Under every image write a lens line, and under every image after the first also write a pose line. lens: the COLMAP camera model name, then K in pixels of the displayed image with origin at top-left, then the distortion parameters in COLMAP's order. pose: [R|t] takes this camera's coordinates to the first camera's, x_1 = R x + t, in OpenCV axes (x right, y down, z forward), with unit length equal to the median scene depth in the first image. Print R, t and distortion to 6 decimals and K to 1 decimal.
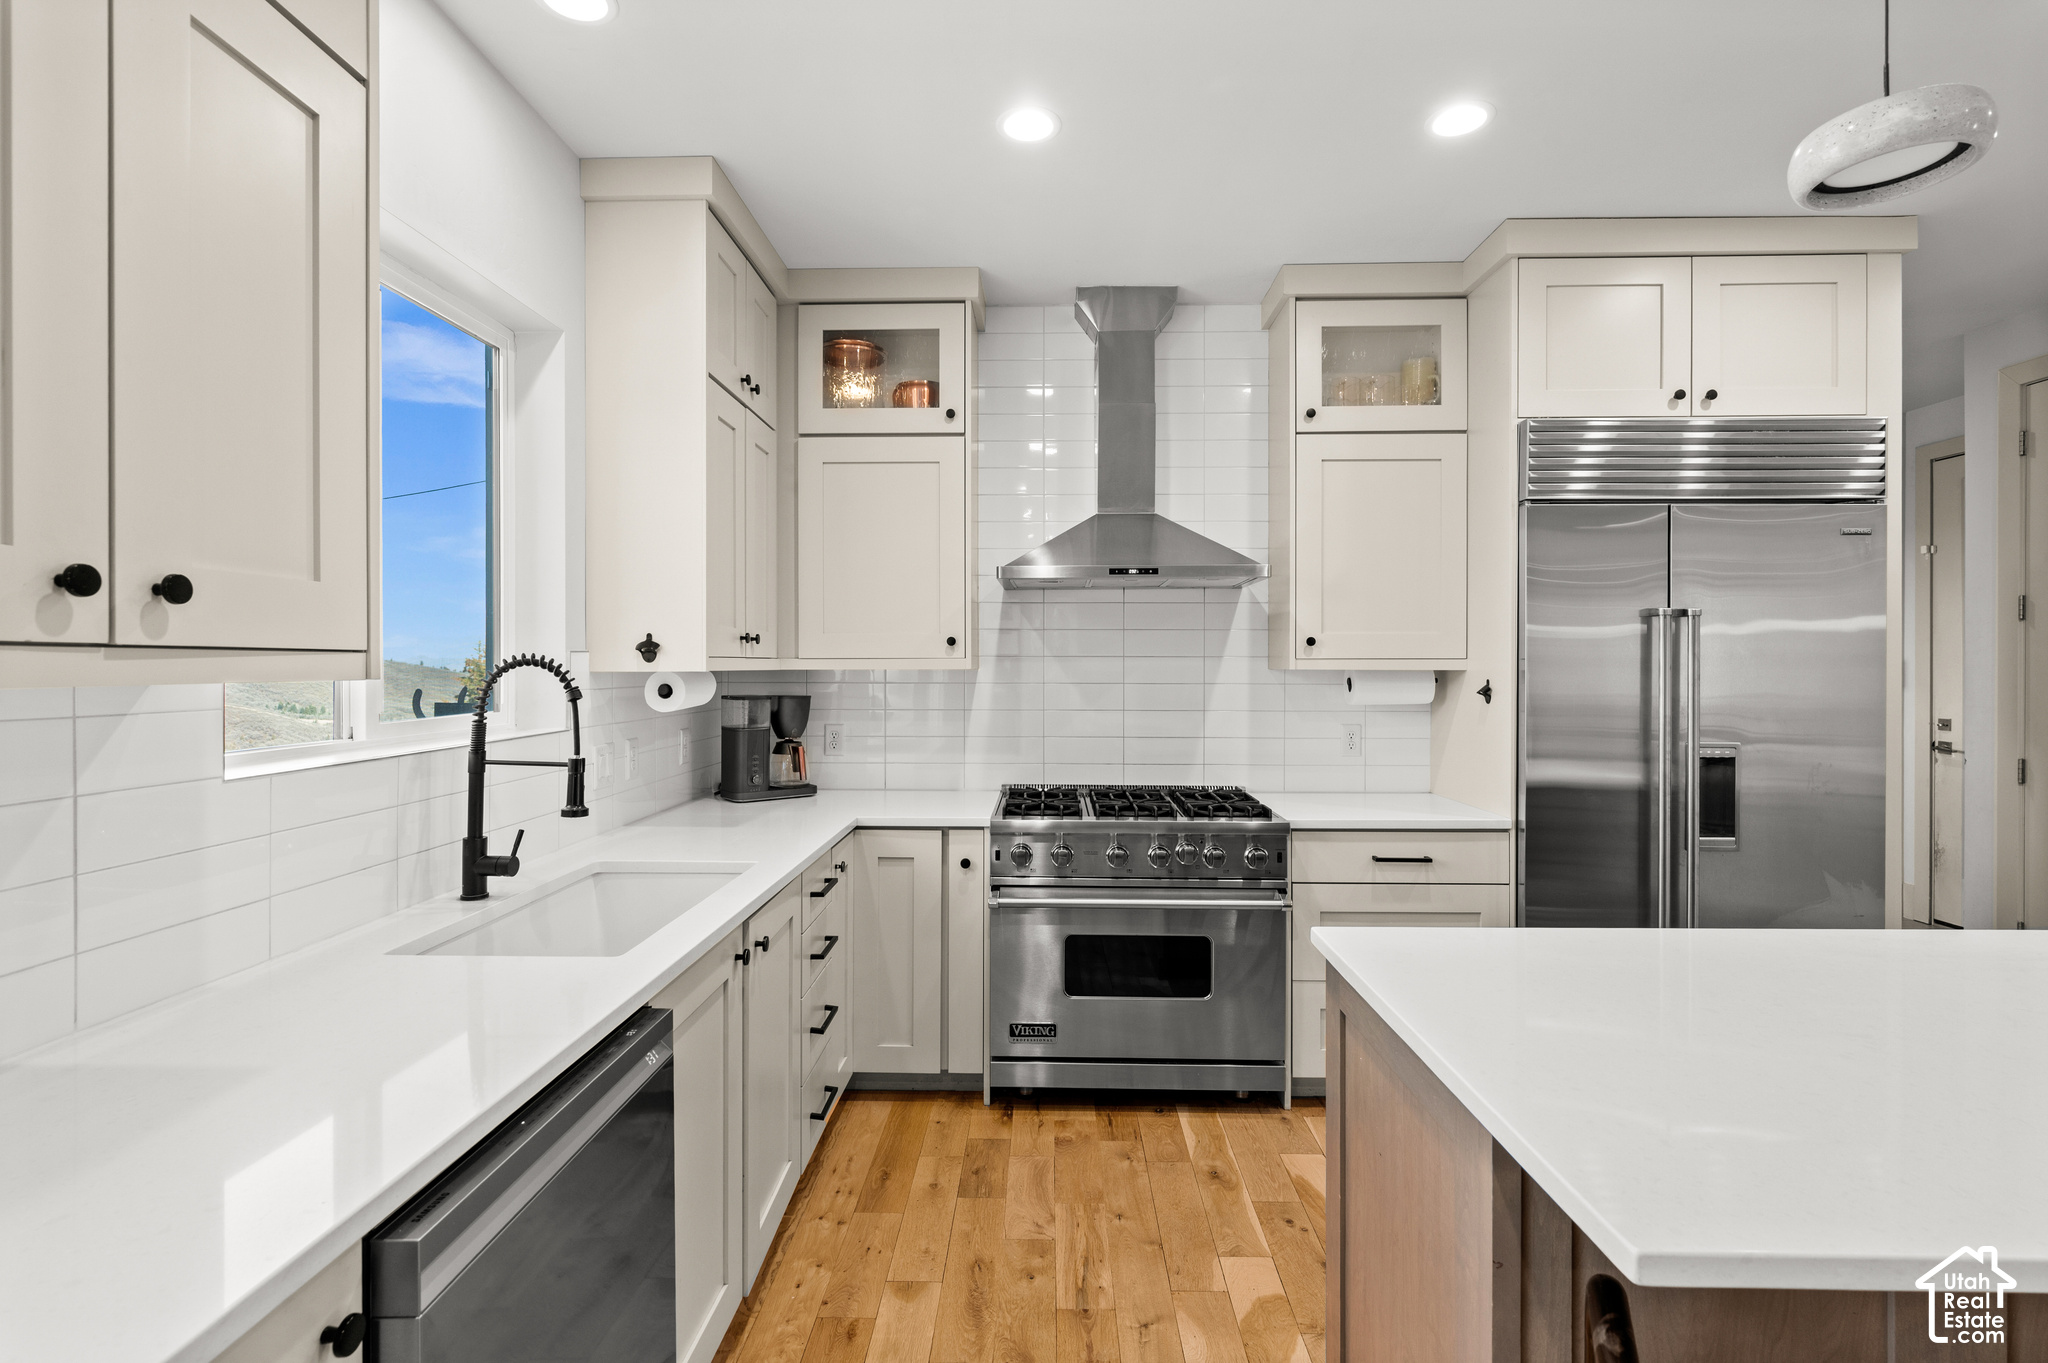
lens RADIAL K [[949.7, 0, 1027.4], [0, 949.7, 669.2], [0, 0, 1]] dist [-0.000285, 0.000022]
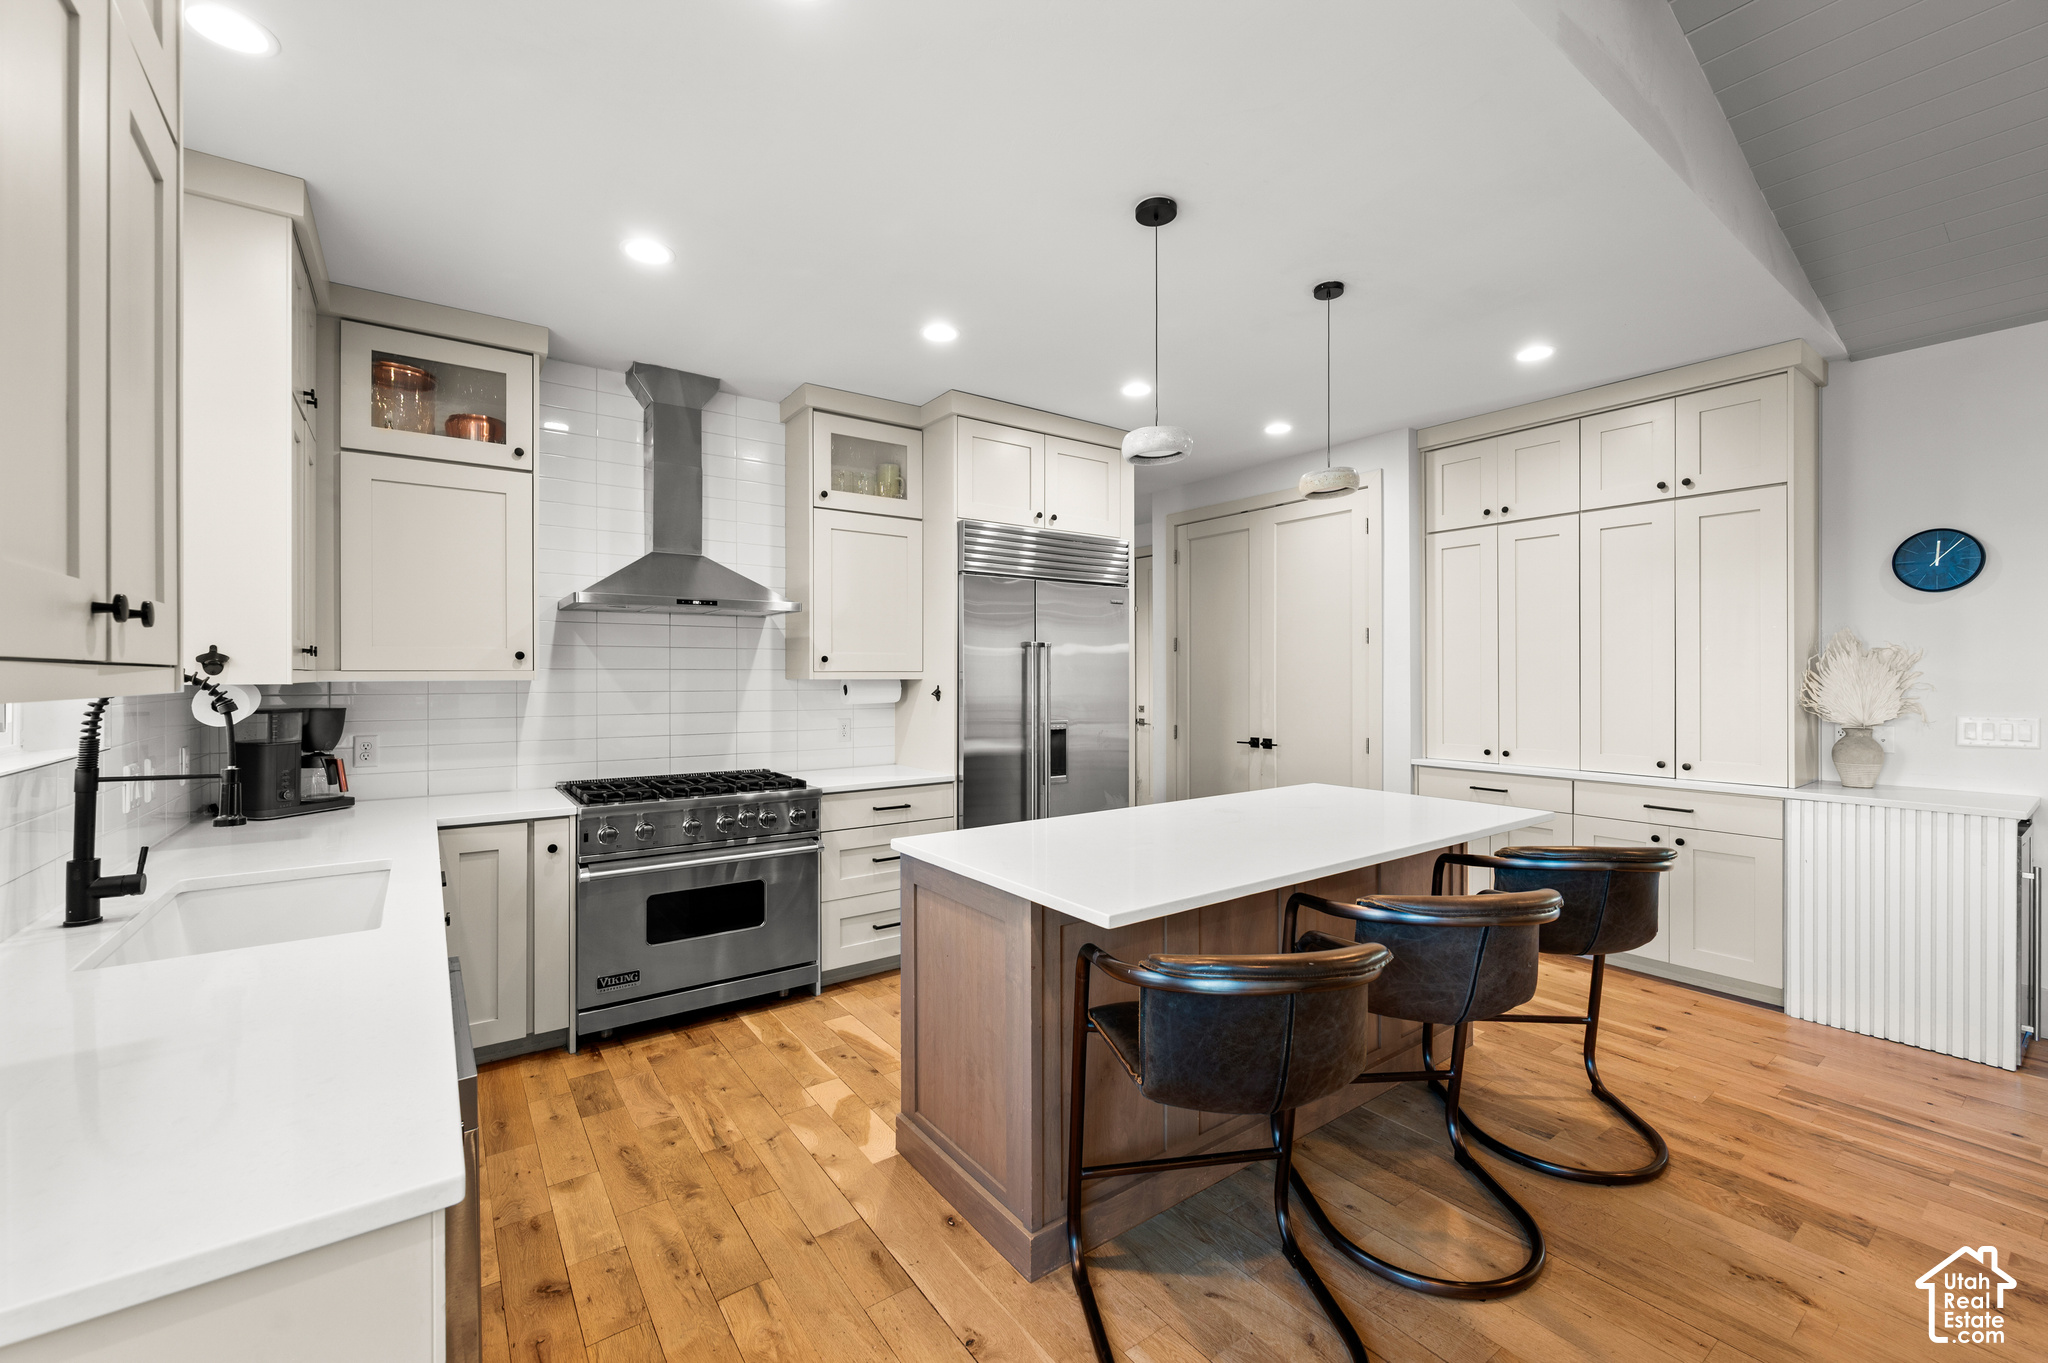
lens RADIAL K [[825.9, 0, 1024.7], [0, 825.9, 678.4], [0, 0, 1]] dist [0.000078, -0.000206]
pose [[0.798205, -0.004102, 0.602371, -0.210744], [0.004604, 0.999989, 0.000709, -0.000518], [-0.602368, 0.002208, 0.798216, -0.148375]]
